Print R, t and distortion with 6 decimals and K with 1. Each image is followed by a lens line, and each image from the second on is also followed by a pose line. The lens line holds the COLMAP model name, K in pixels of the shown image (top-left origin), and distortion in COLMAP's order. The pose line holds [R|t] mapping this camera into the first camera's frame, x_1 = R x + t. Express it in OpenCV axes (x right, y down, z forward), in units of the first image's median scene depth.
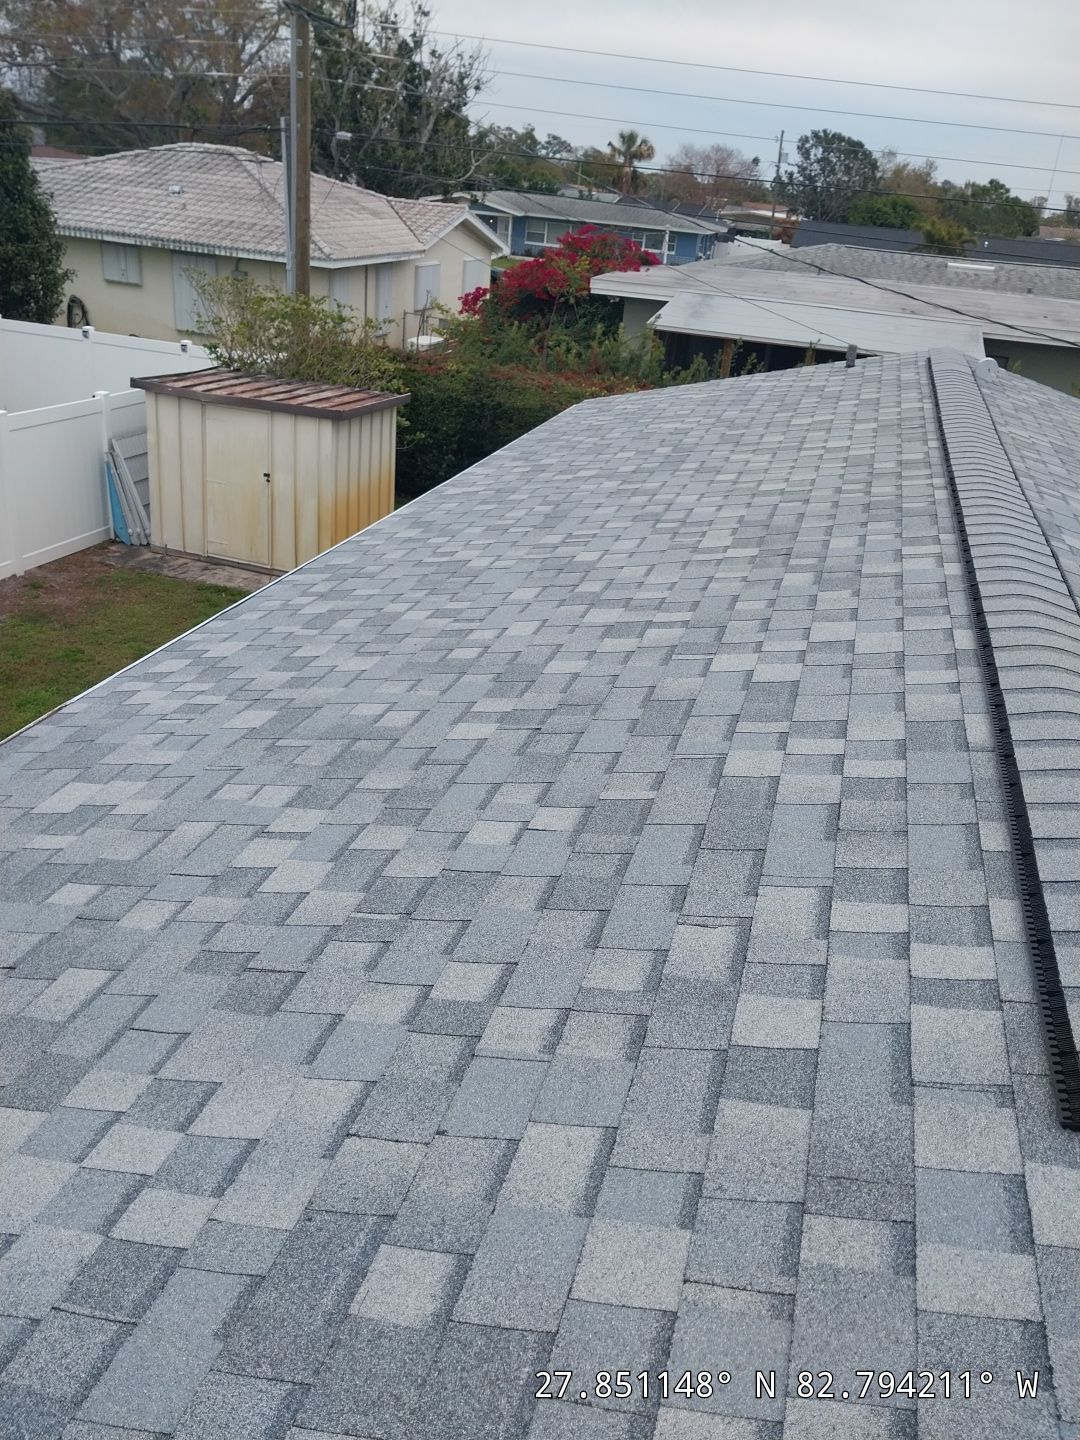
lens RADIAL K [[1154.0, 0, 551.8], [0, 1154.0, 695.2], [0, 0, 1]] dist [0.063857, -0.080966]
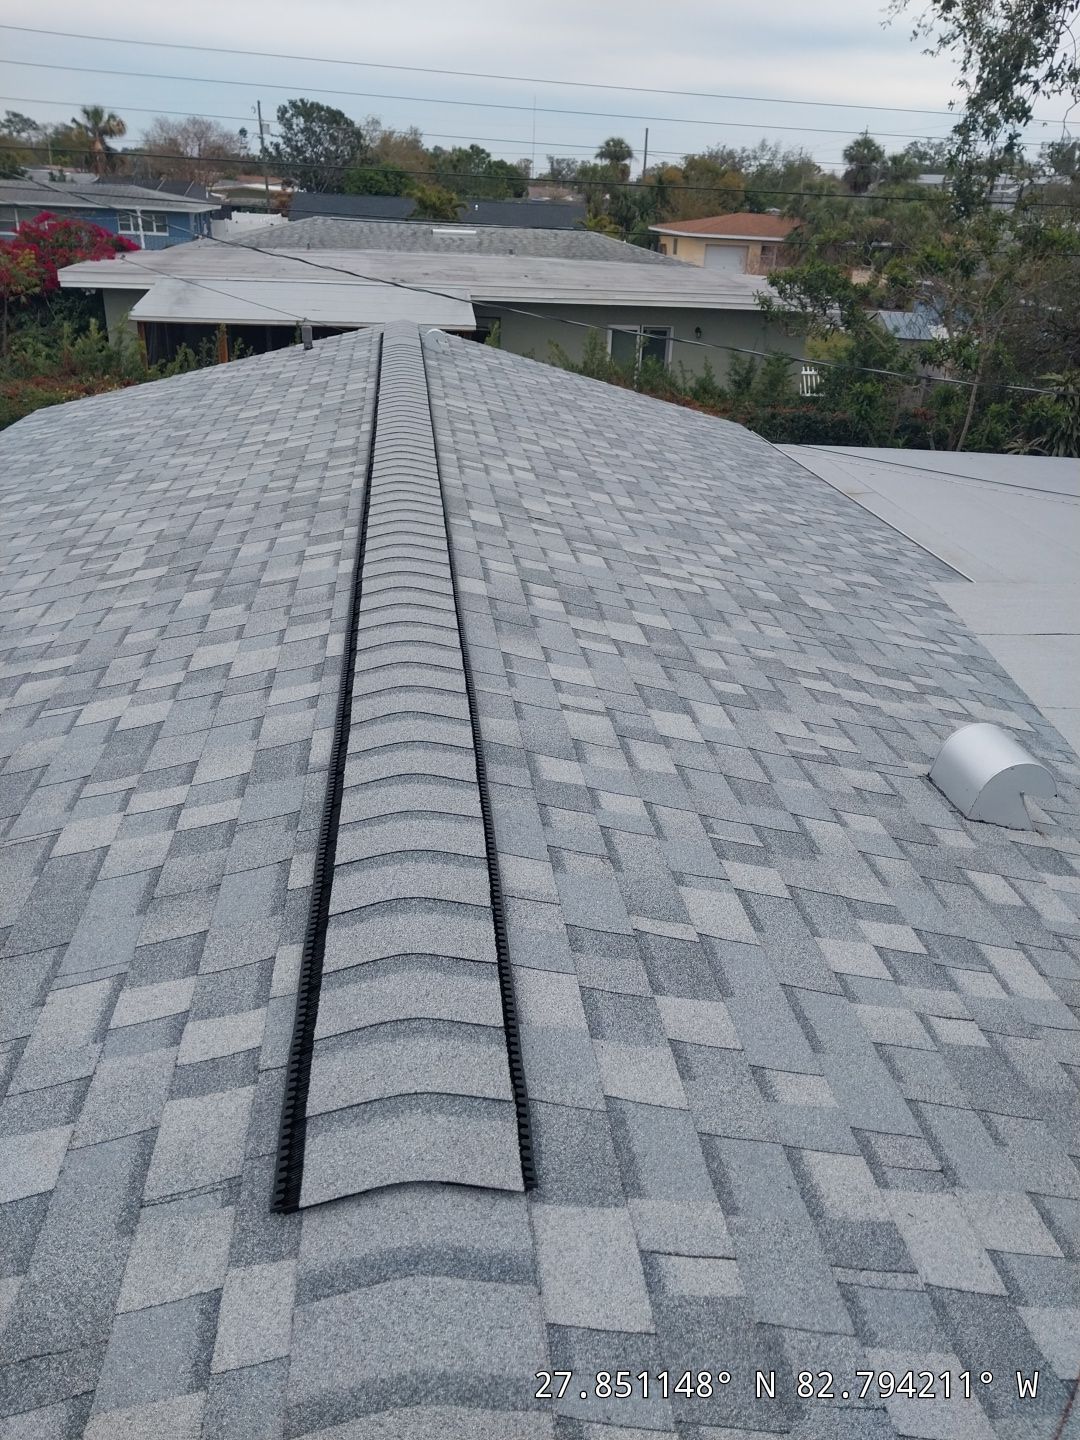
lens RADIAL K [[1154.0, 0, 551.8], [0, 1154.0, 695.2], [0, 0, 1]] dist [0.063857, -0.080966]
pose [[0.928274, -0.192701, 0.318079, 0.103247], [0.185626, 0.981205, 0.052715, -0.011894], [-0.322259, 0.010110, 0.946597, 0.008147]]
